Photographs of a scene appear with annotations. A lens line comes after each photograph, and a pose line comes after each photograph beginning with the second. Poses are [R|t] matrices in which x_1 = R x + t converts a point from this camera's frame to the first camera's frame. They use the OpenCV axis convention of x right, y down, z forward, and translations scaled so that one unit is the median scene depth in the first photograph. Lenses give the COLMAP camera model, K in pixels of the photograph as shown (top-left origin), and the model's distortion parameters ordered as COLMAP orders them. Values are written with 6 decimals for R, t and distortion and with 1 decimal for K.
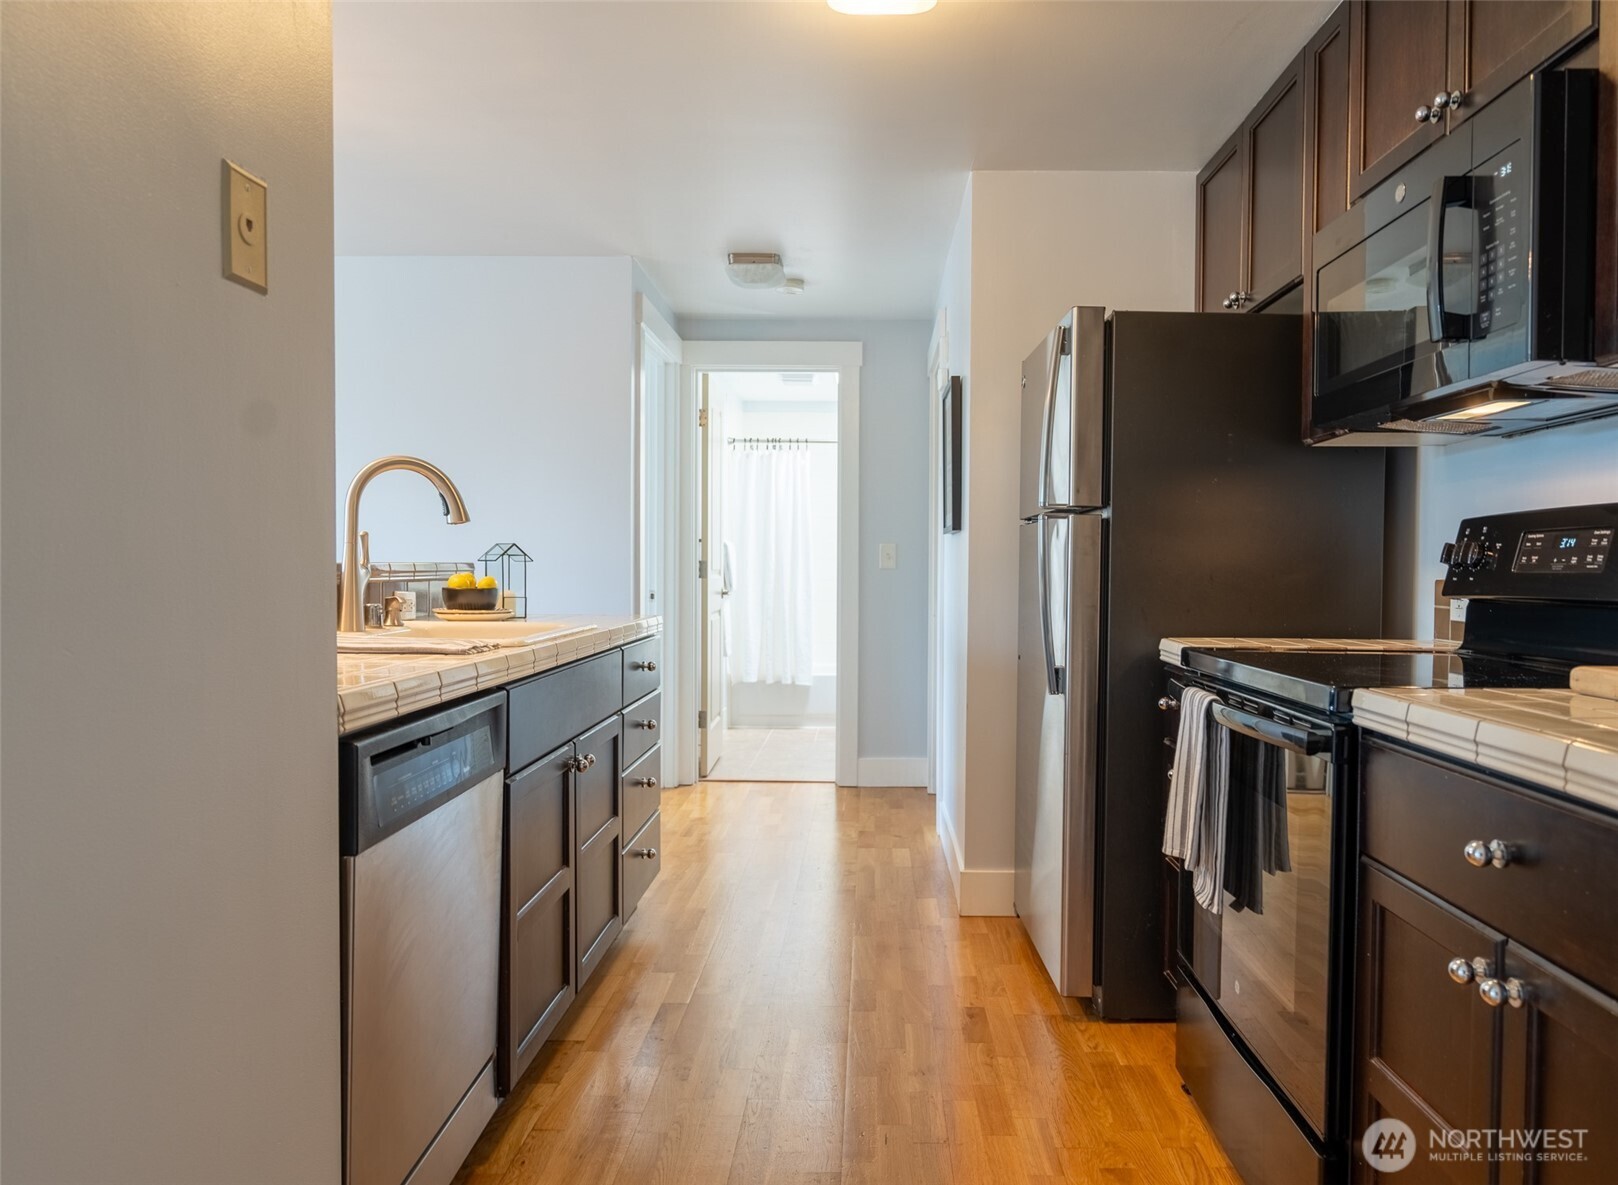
lens RADIAL K [[1090.2, 0, 811.0], [0, 1090.2, 595.1], [0, 0, 1]] dist [-0.003170, -0.002223]
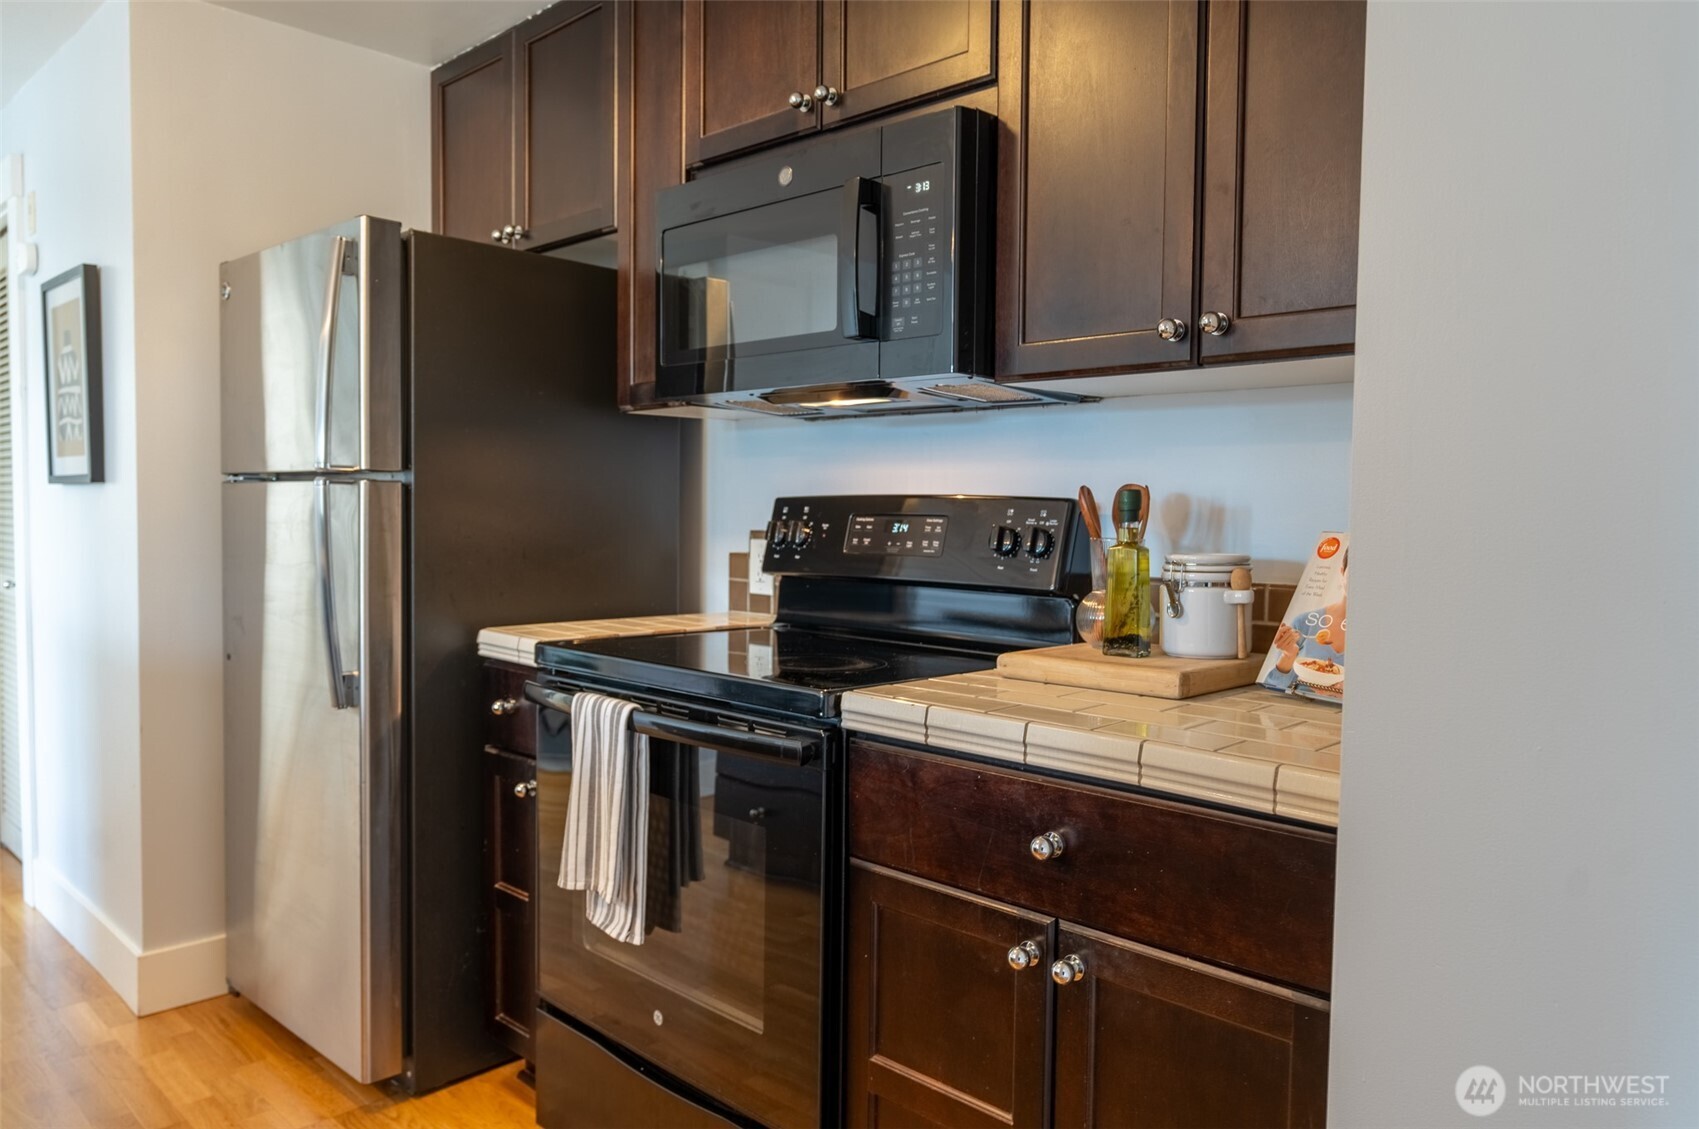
lens RADIAL K [[1207.4, 0, 848.5], [0, 1207.4, 562.9], [0, 0, 1]] dist [-0.008322, 0.006302]
pose [[0.668228, -0.035407, 0.743114, -0.212278], [0.012931, 0.999269, 0.035984, -0.048805], [-0.743844, -0.014437, 0.668197, 0.187974]]
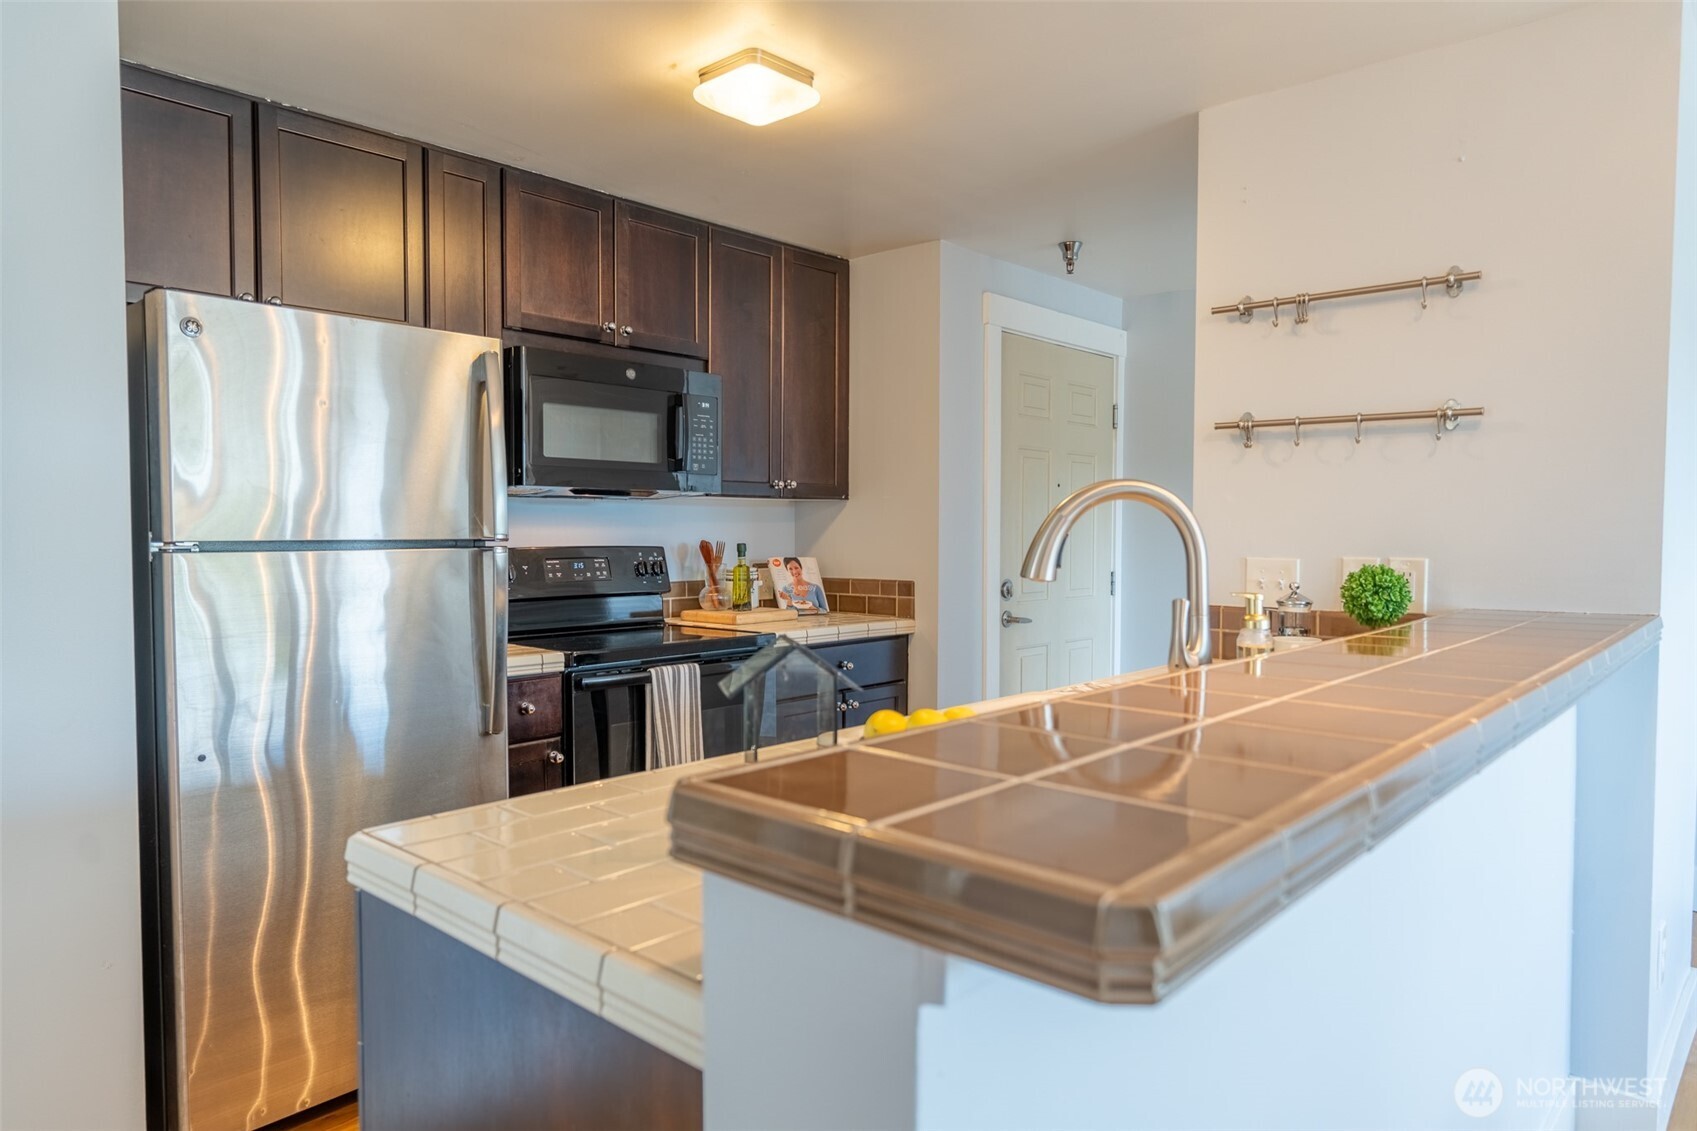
lens RADIAL K [[1076.2, 0, 847.1], [0, 1076.2, 560.7], [0, 0, 1]] dist [-0.001230, -0.000110]
pose [[-0.780269, -0.031399, 0.624655, -0.726700], [0.006078, 0.998311, 0.057773, -0.138594], [-0.625414, 0.048876, -0.778761, 1.852434]]
